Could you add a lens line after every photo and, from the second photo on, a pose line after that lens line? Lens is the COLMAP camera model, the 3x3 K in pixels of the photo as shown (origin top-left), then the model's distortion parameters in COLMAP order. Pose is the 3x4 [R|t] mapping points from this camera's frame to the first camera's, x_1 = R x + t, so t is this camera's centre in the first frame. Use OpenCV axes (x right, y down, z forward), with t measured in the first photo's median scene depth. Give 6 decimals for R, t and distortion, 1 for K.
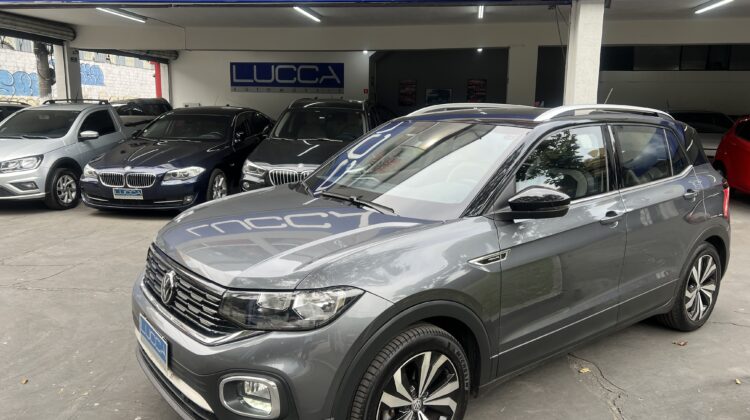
lens RADIAL K [[554.9, 0, 377.2], [0, 554.9, 200.5], [0, 0, 1]] dist [0.044540, -0.073345]
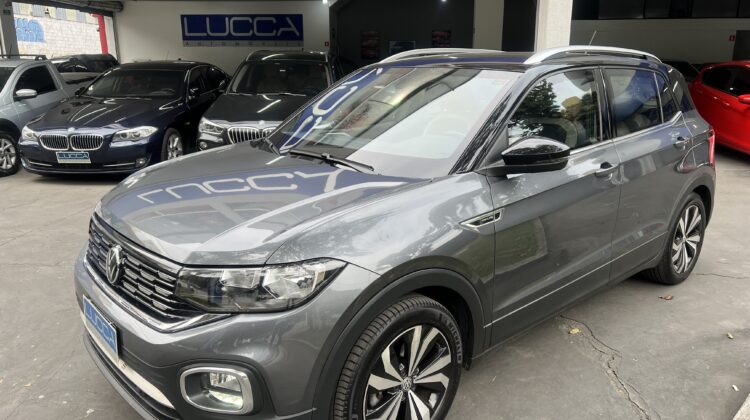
lens RADIAL K [[554.9, 0, 377.2], [0, 554.9, 200.5], [0, 0, 1]] dist [0.044540, -0.073345]
pose [[0.997442, -0.030235, 0.064774, -0.022455], [0.025200, 0.996699, 0.077174, 0.001376], [-0.066893, -0.075345, 0.994911, 0.117930]]
